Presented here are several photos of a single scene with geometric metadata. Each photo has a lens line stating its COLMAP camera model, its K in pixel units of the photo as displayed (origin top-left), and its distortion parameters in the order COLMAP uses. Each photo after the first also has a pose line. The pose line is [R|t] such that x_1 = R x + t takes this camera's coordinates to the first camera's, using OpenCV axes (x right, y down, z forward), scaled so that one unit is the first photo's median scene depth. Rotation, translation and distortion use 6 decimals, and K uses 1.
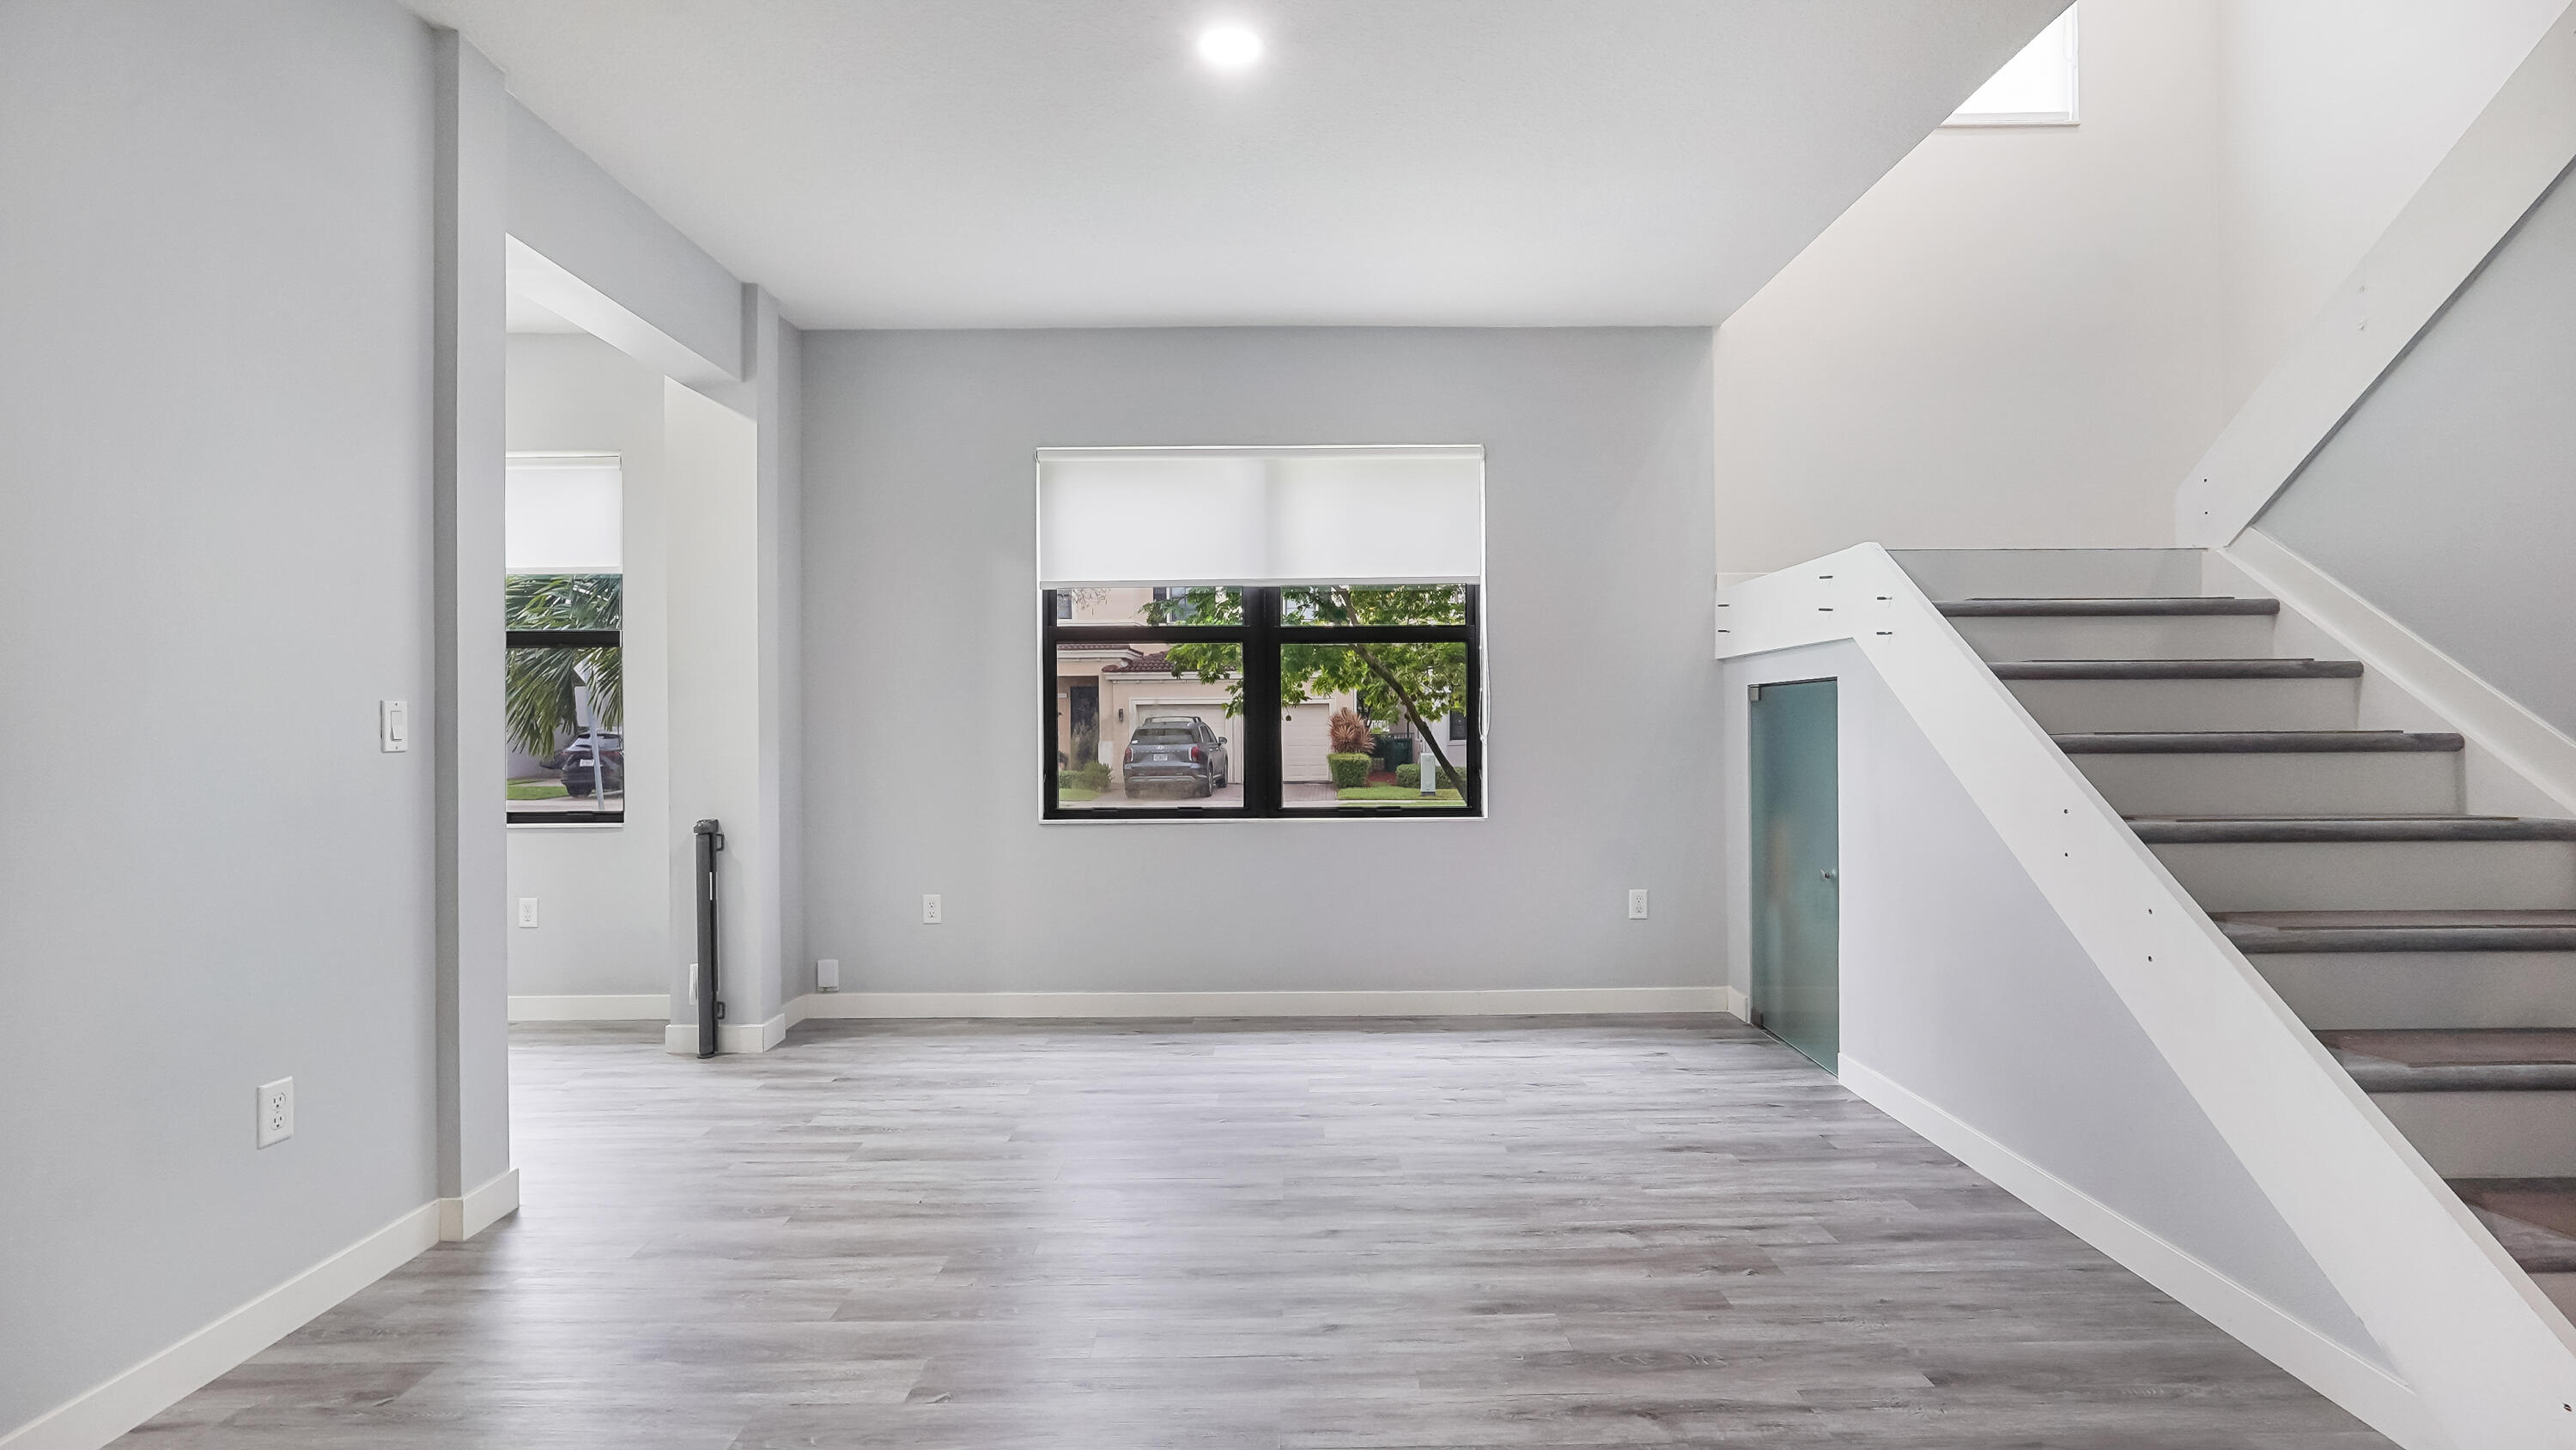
lens RADIAL K [[1185.6, 0, 1290.3], [0, 1185.6, 724.1], [0, 0, 1]] dist [-0.019047, 0.009779]
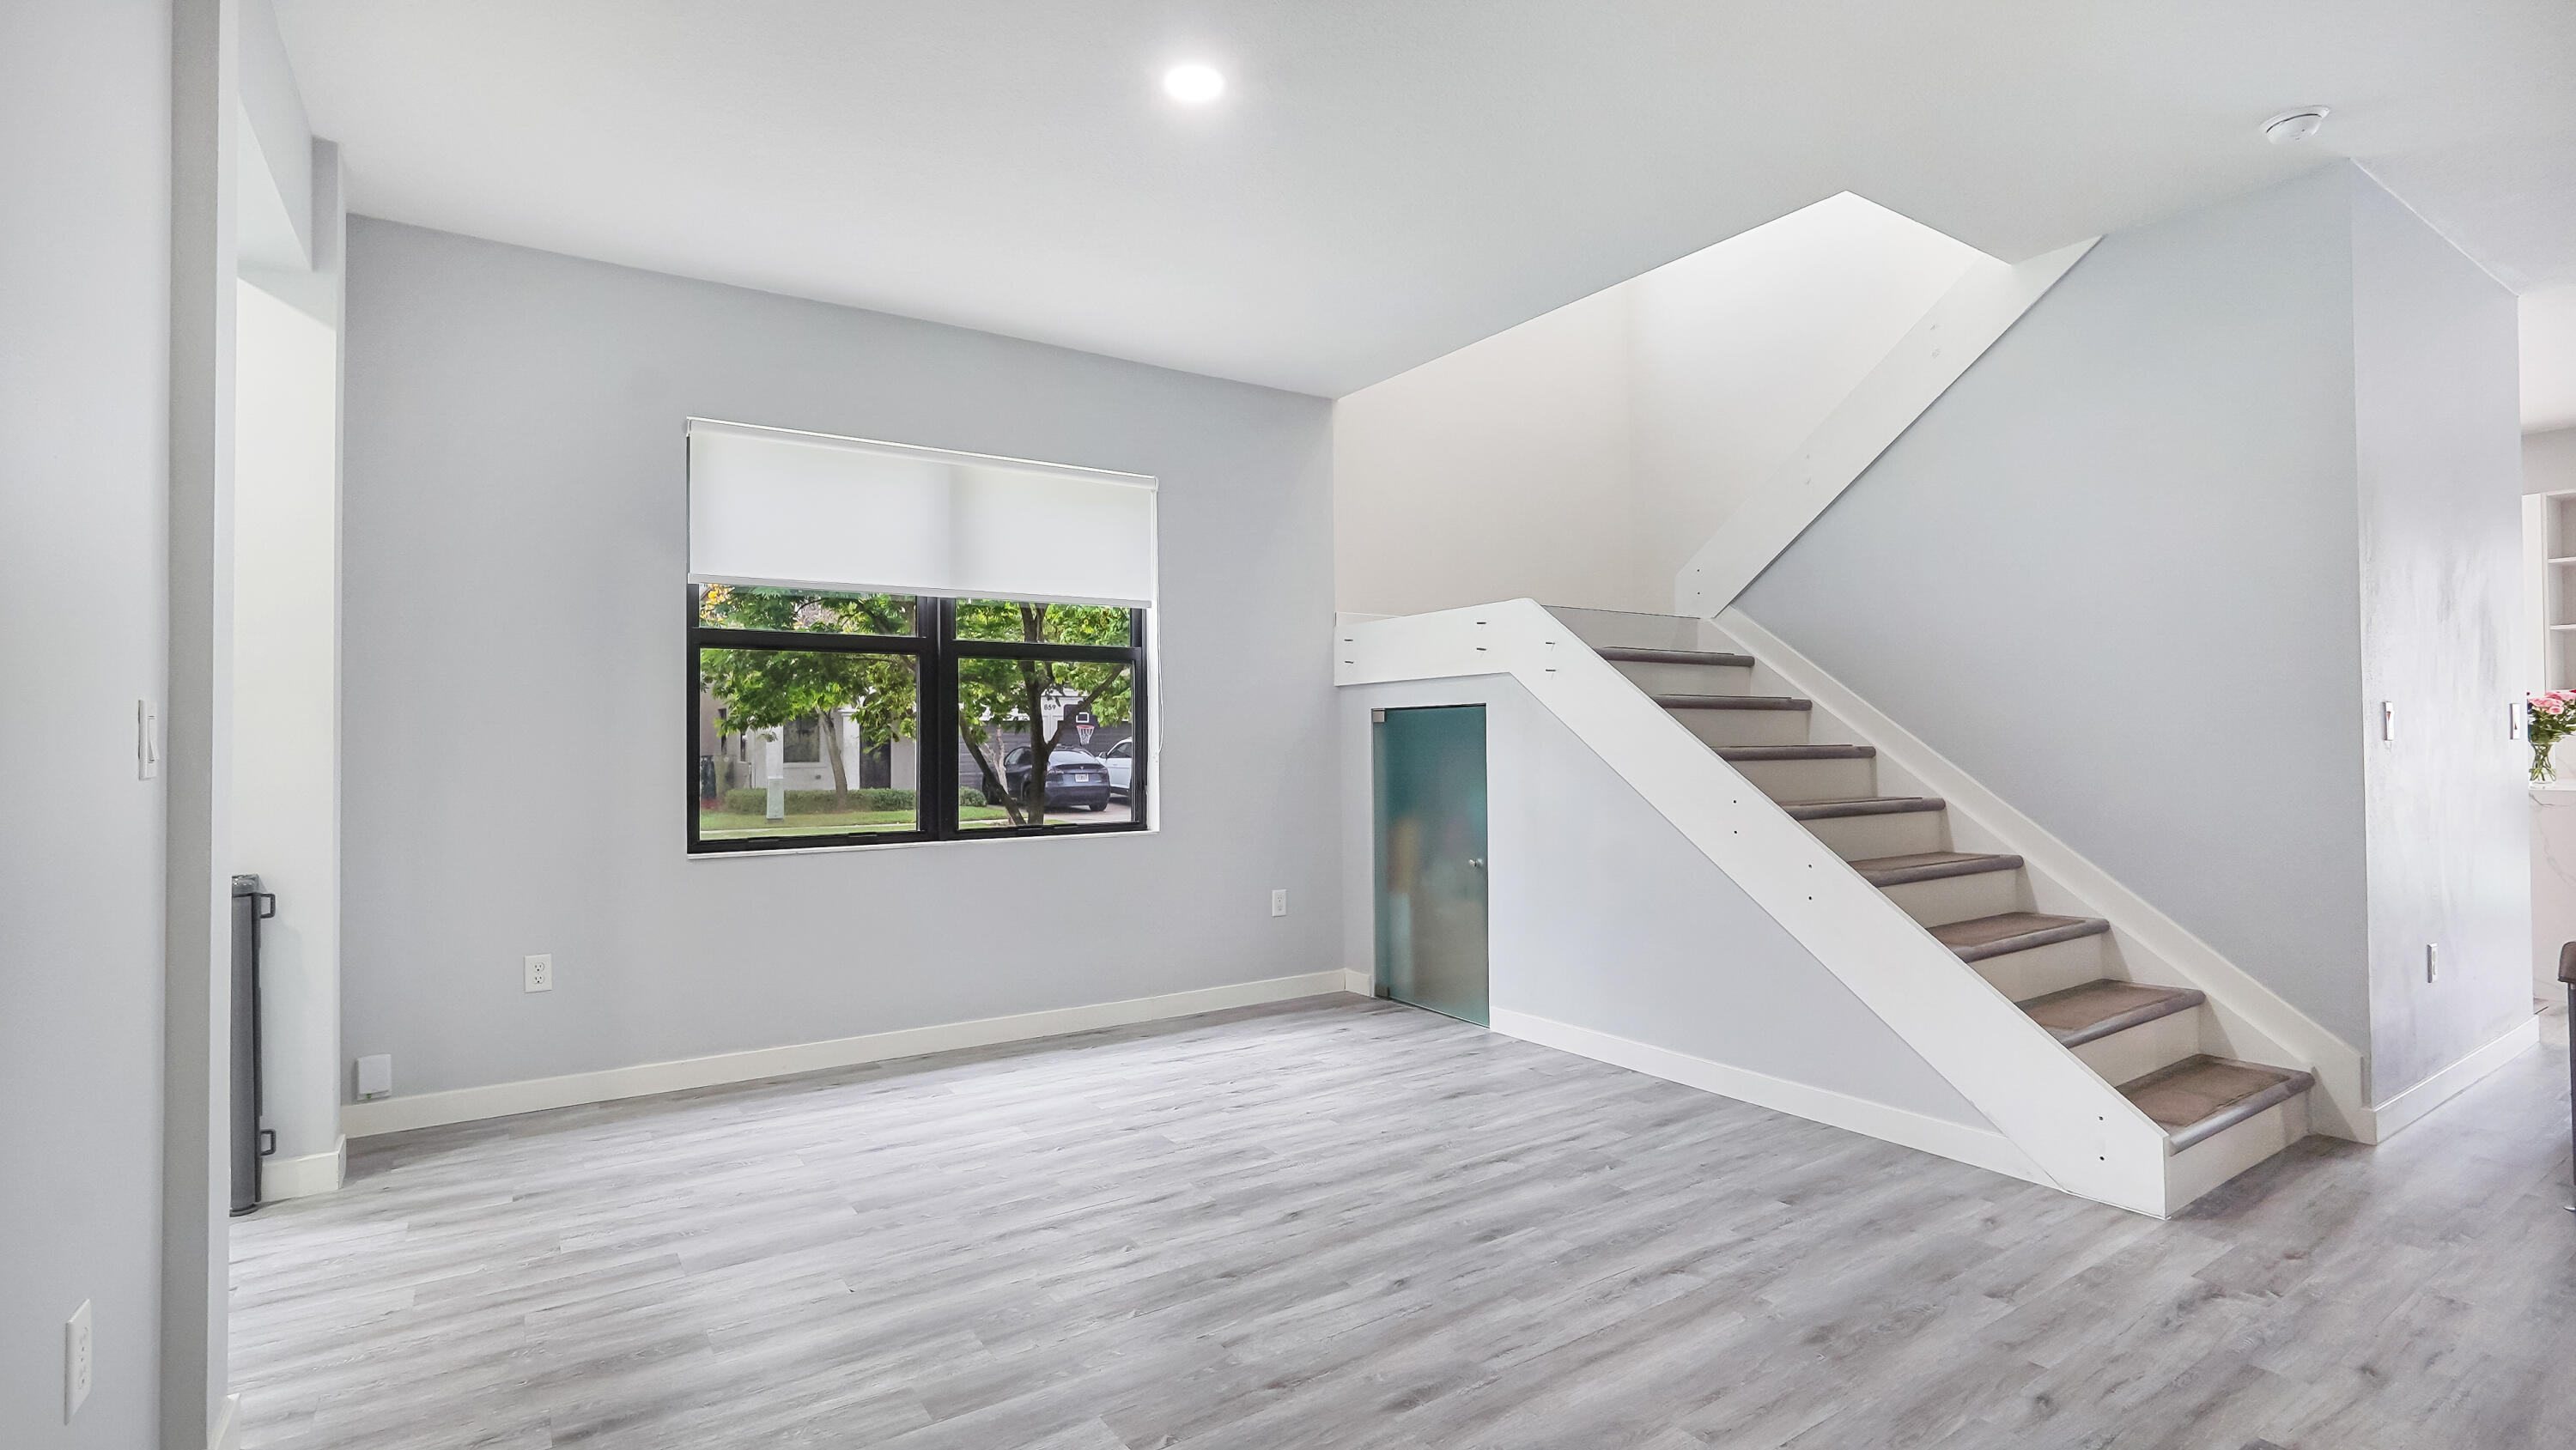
lens RADIAL K [[1185.6, 0, 1286.4], [0, 1185.6, 716.5], [0, 0, 1]] dist [-0.019047, 0.009779]
pose [[0.834432, 0.013198, 0.550953, -0.437695], [0.000520, 0.999694, -0.024736, 0.005196], [-0.551111, 0.020927, 0.834170, 0.080646]]
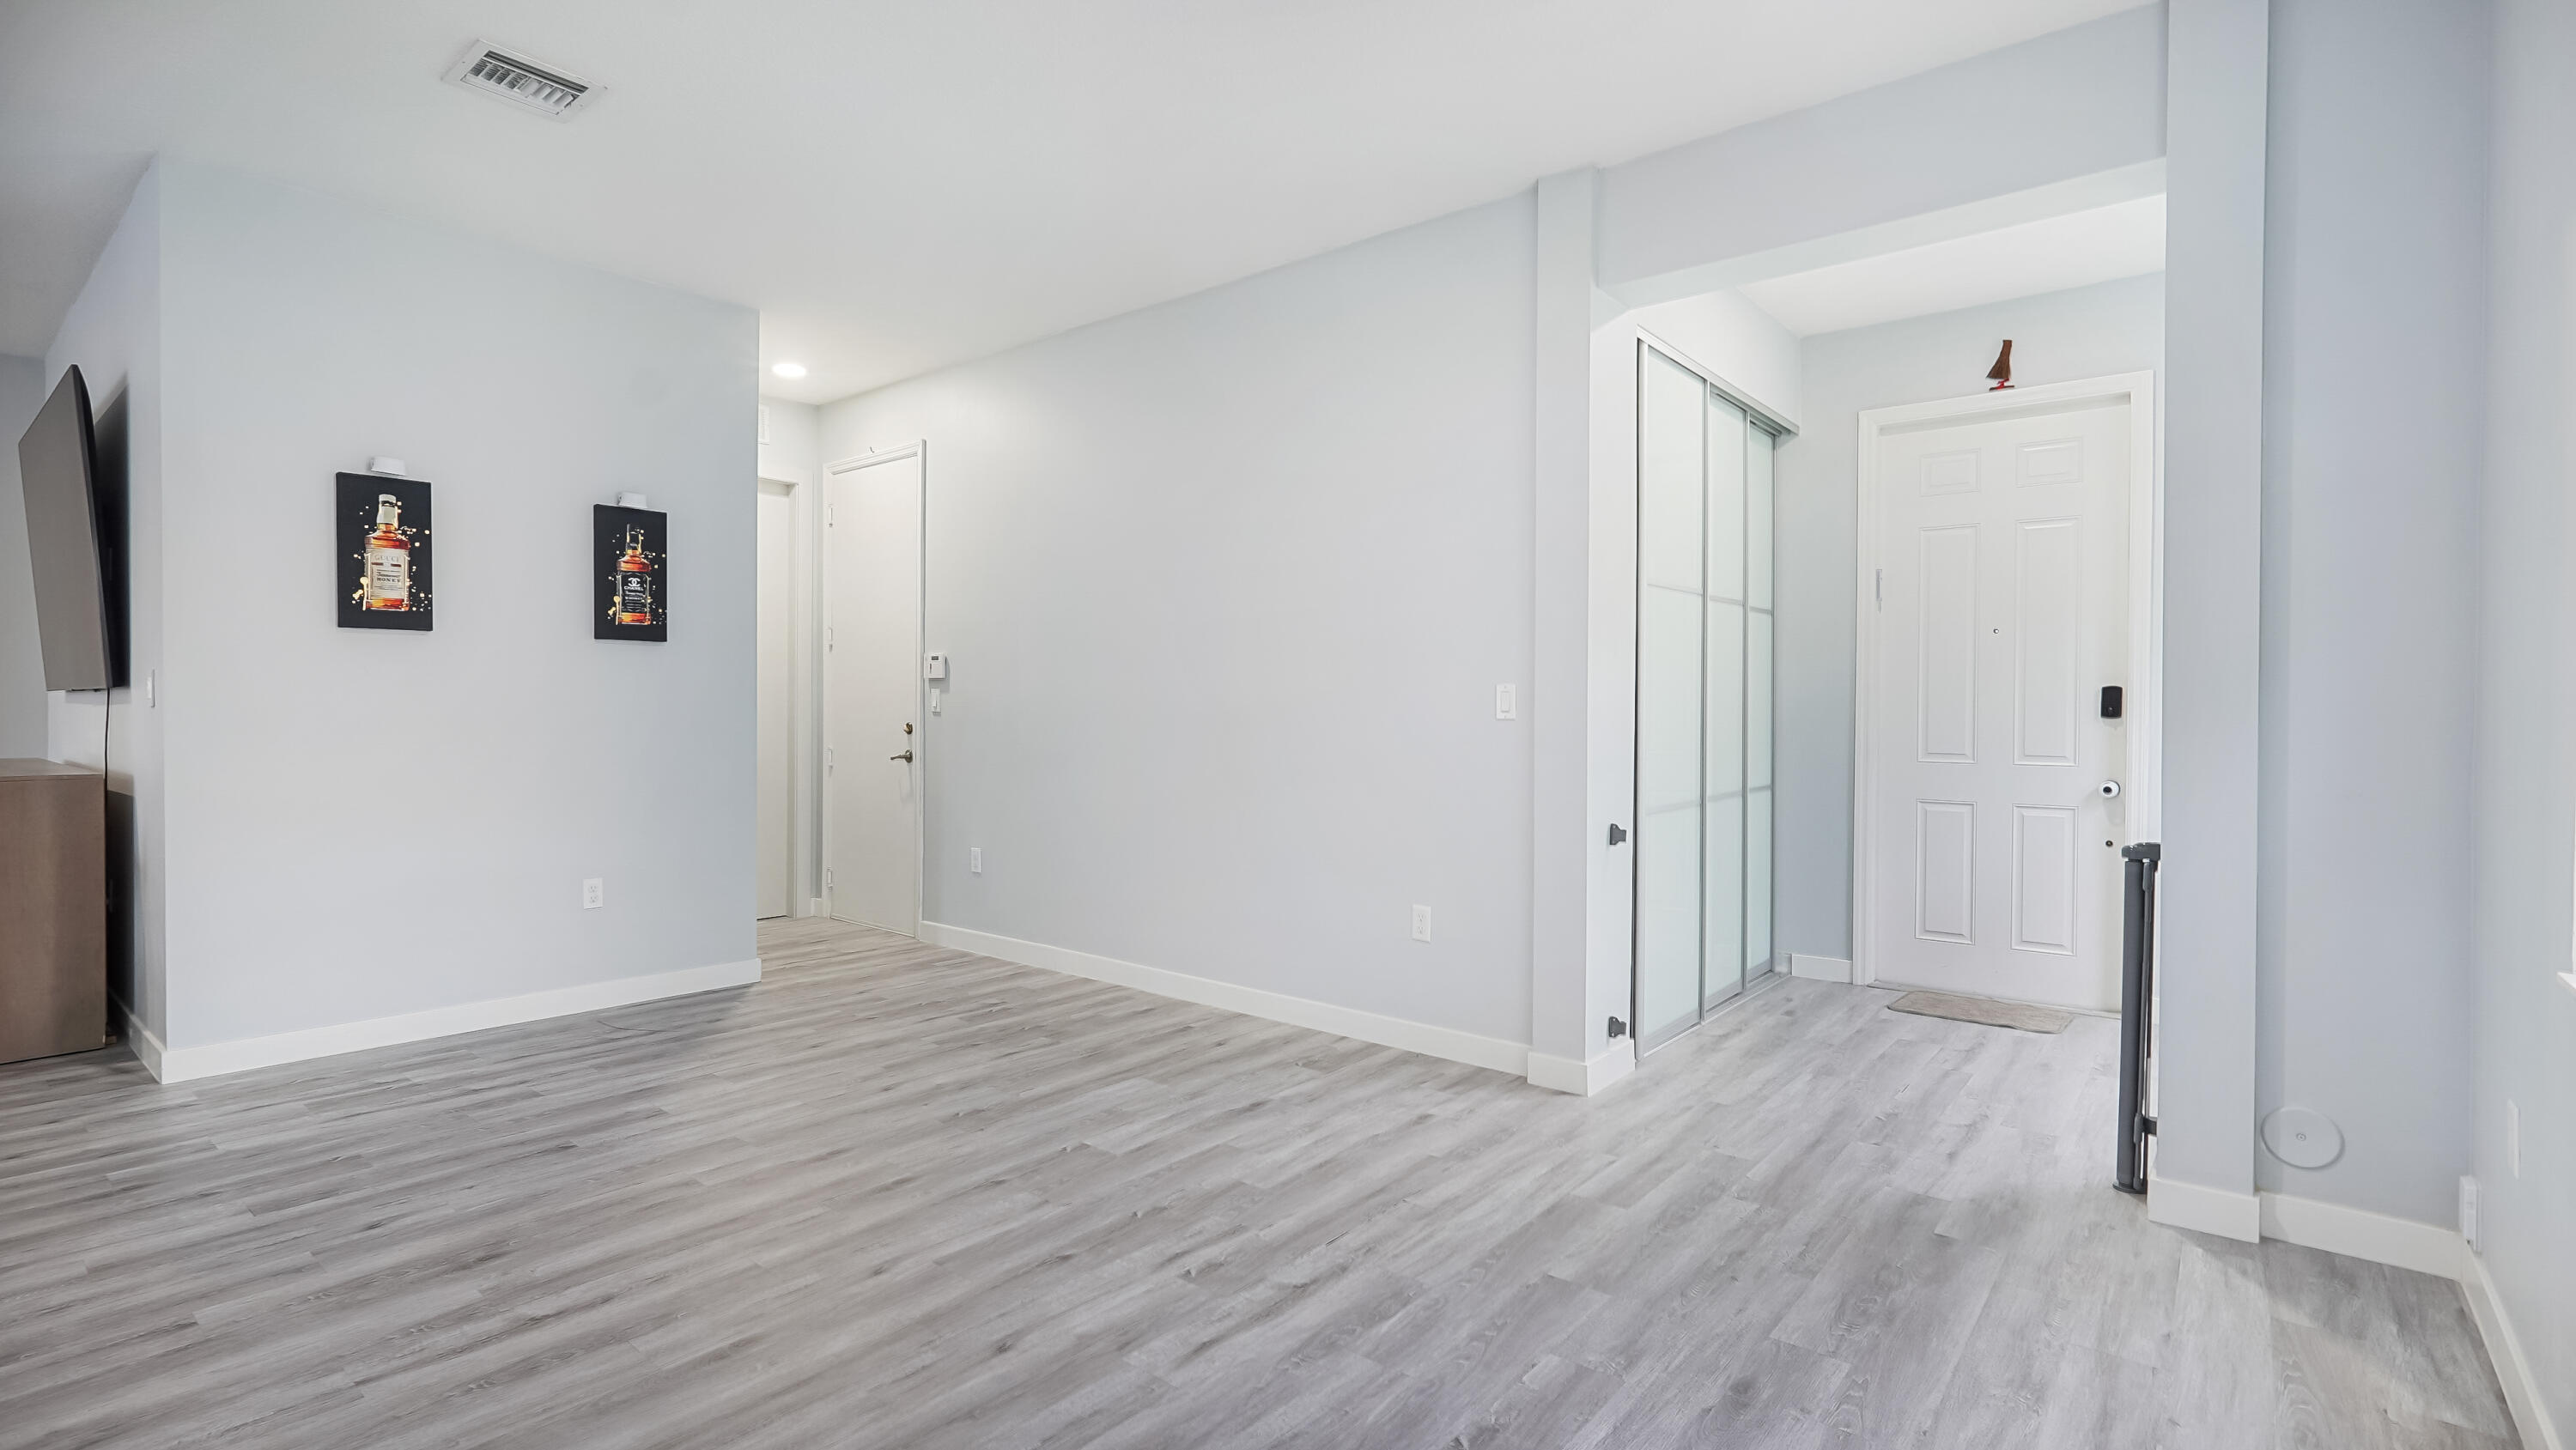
lens RADIAL K [[1185.6, 0, 1285.4], [0, 1185.6, 721.2], [0, 0, 1]] dist [-0.019047, 0.009779]
pose [[-0.639091, 0.010789, -0.769056, 0.396323], [0.001478, 0.999917, 0.012799, 0.004682], [0.769130, 0.007043, -0.639054, 1.270698]]
